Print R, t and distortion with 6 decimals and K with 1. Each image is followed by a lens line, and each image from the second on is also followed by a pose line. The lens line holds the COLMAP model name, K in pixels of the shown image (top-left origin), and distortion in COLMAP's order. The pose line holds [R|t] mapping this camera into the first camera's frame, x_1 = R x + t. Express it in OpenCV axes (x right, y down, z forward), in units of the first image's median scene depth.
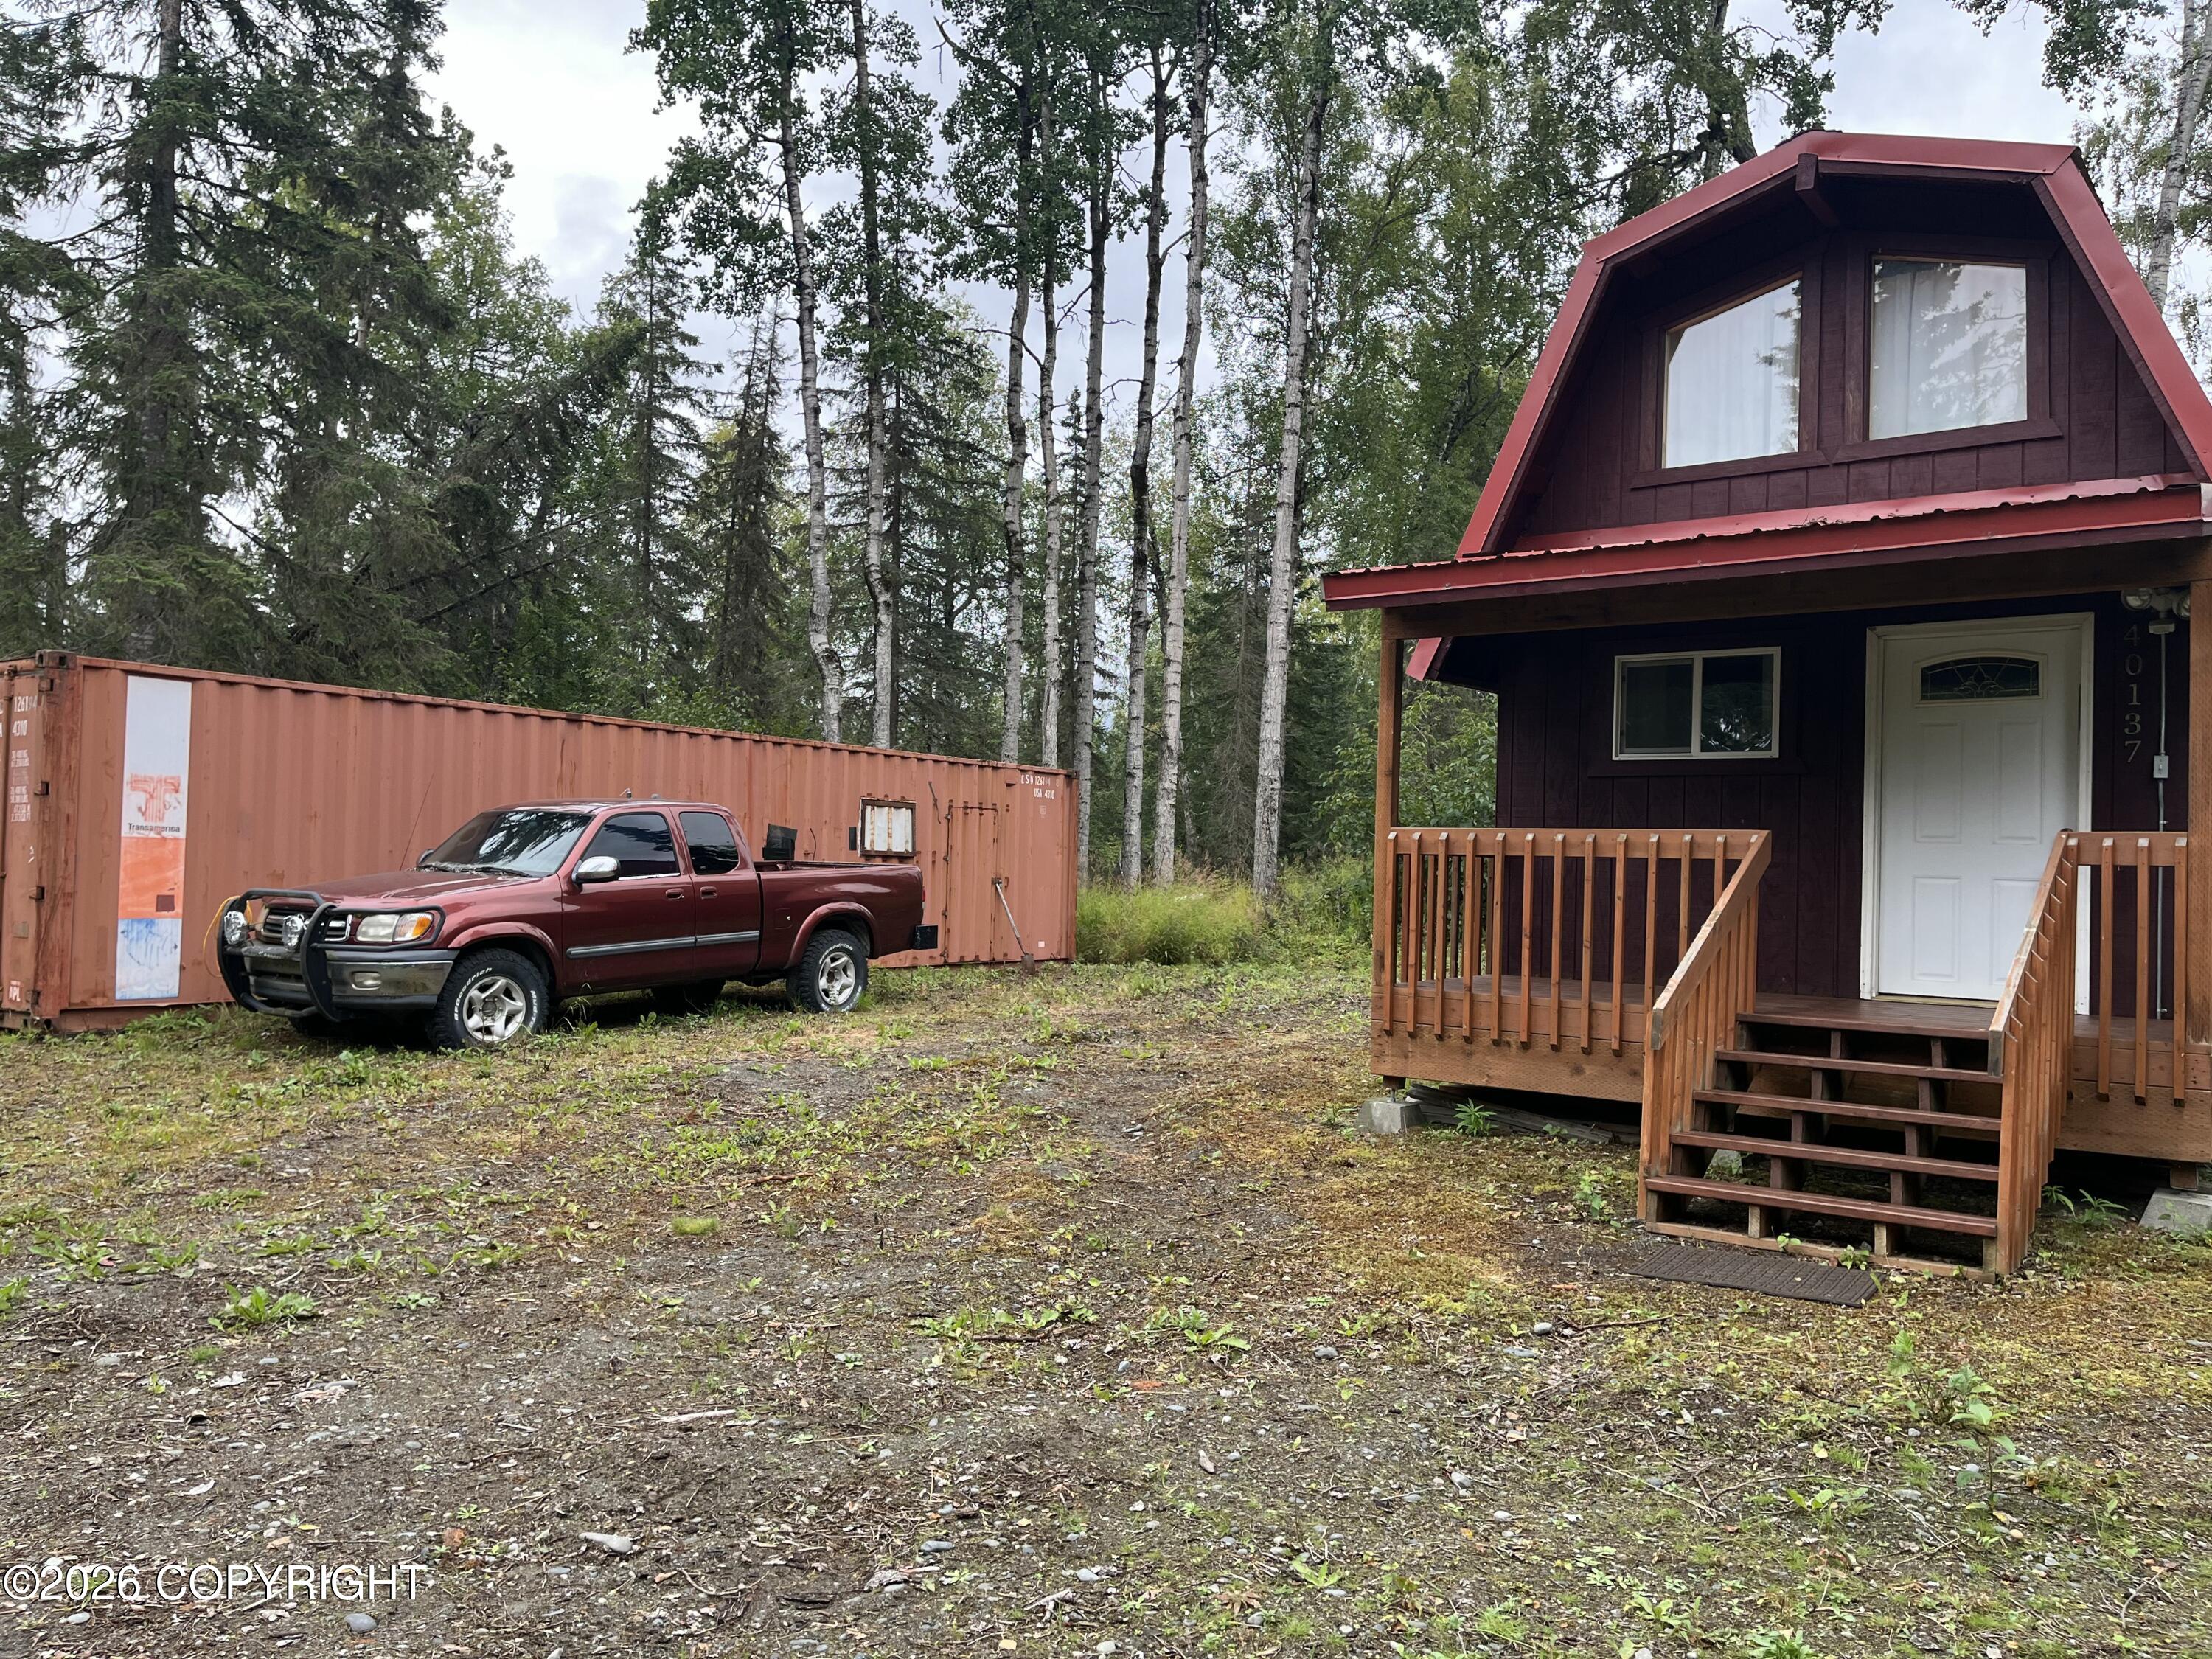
lens RADIAL K [[1666.7, 0, 1100.5], [0, 1666.7, 821.0], [0, 0, 1]] dist [0.074542, -0.095967]
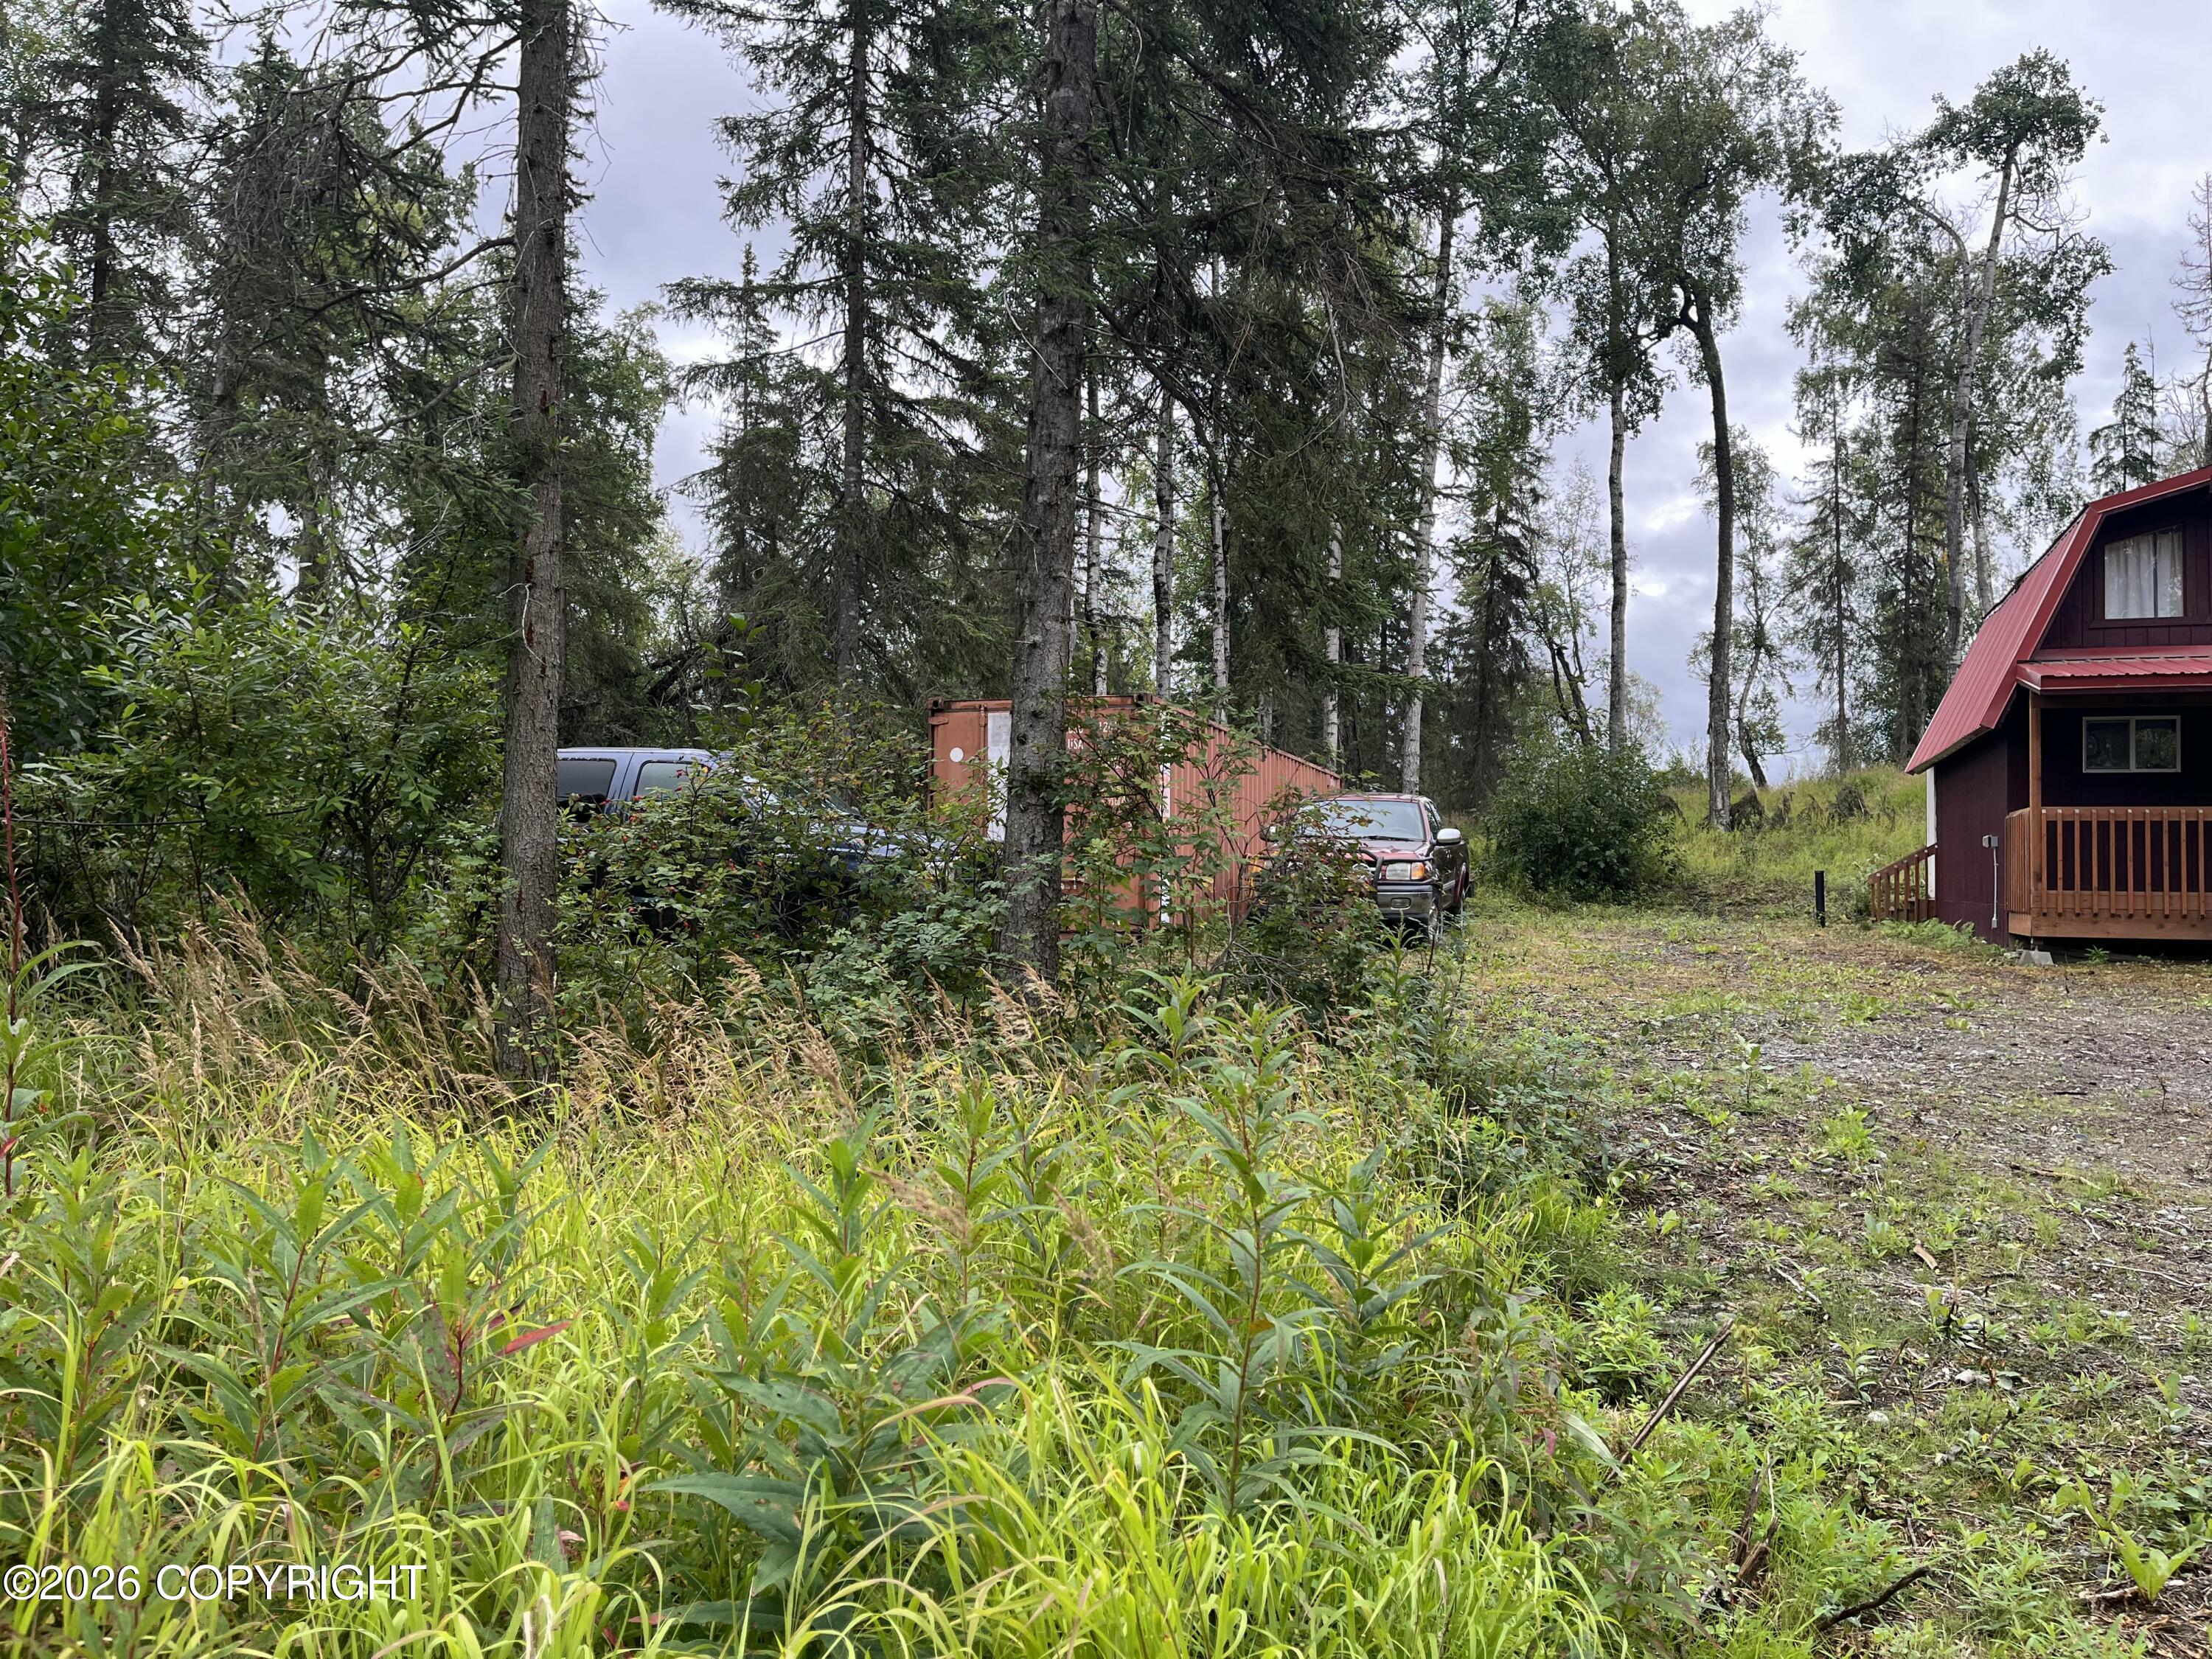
lens RADIAL K [[1666.7, 0, 1085.3], [0, 1666.7, 777.9], [0, 0, 1]] dist [0.074542, -0.095967]
pose [[0.963847, 0.007067, 0.266361, -0.899903], [0.000957, 0.999550, -0.029979, 0.017903], [-0.266453, 0.029150, 0.963407, -0.369027]]
